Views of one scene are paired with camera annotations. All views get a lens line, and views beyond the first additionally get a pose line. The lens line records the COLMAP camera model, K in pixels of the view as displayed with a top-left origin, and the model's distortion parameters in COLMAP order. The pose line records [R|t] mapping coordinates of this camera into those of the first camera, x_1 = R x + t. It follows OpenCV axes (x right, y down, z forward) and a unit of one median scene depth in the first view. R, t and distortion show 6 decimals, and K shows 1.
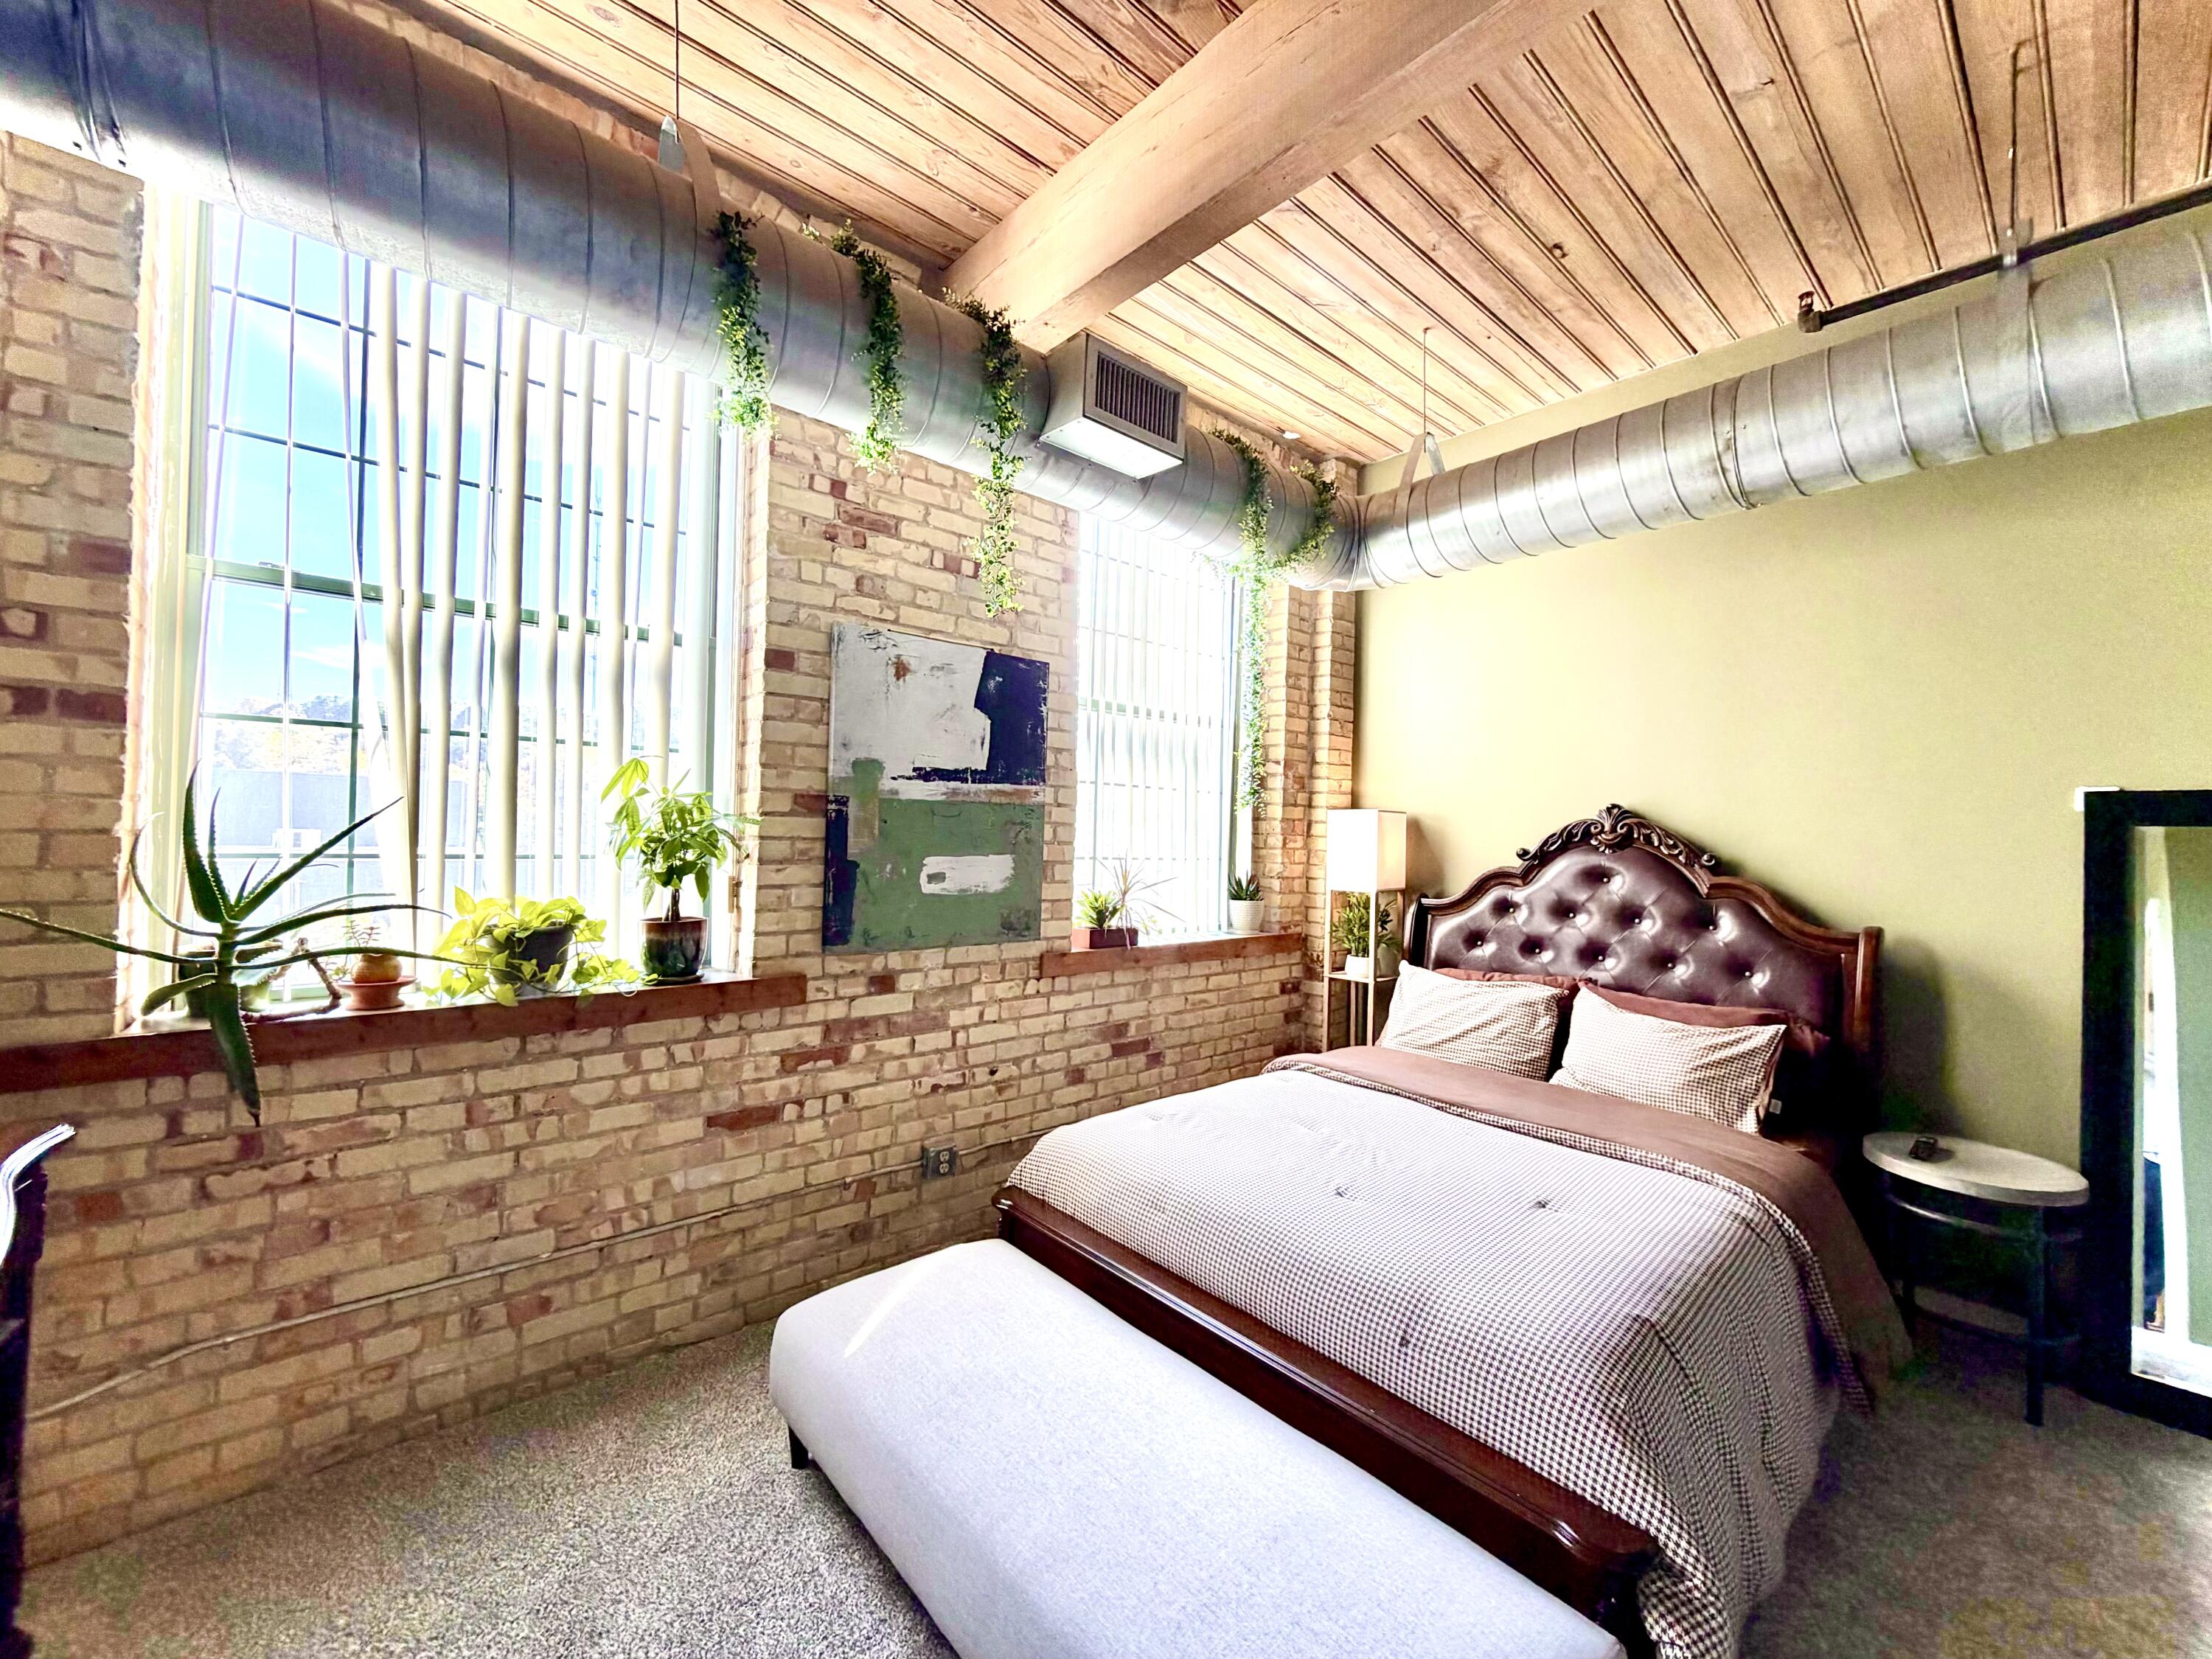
lens RADIAL K [[899.9, 0, 1106.0], [0, 899.9, 829.5], [0, 0, 1]] dist [-0.003870, -0.000637]
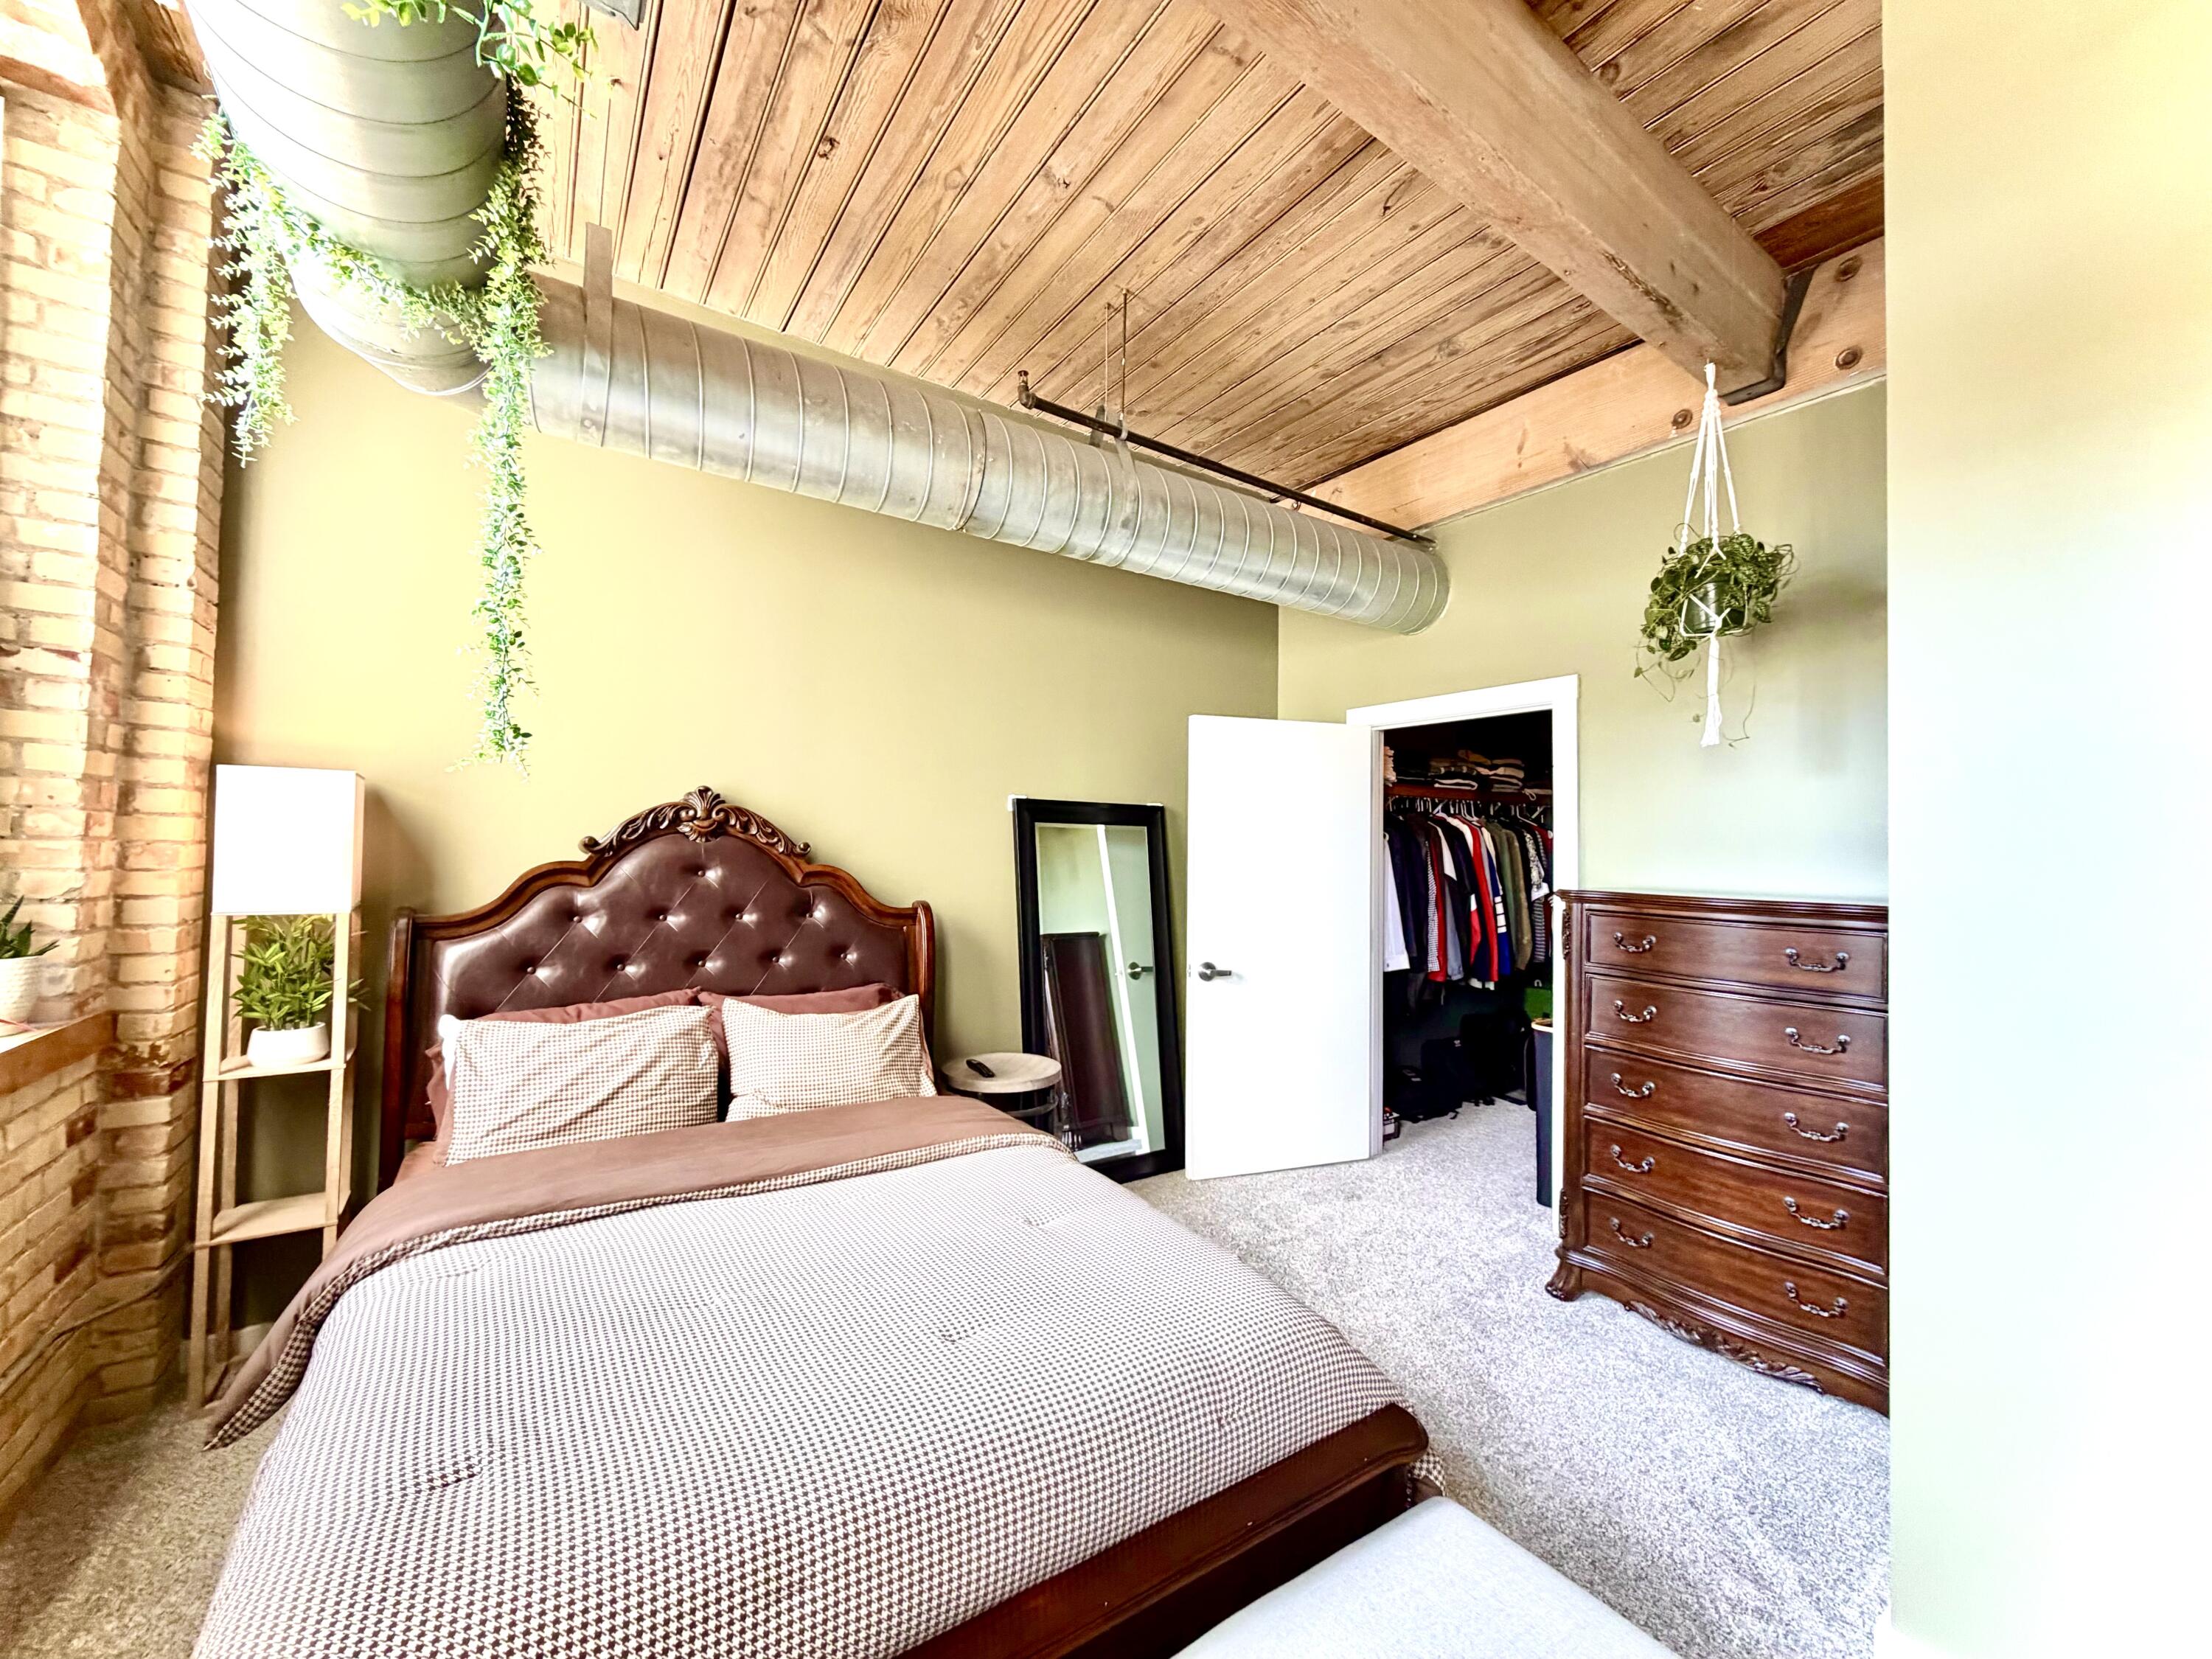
lens RADIAL K [[899.9, 0, 1106.0], [0, 899.9, 829.5], [0, 0, 1]] dist [-0.003870, -0.000637]
pose [[0.100438, 0.000842, 0.994943, -0.265903], [-0.025323, 0.999678, 0.001710, 0.002448], [-0.994621, -0.025367, 0.100427, 0.512366]]
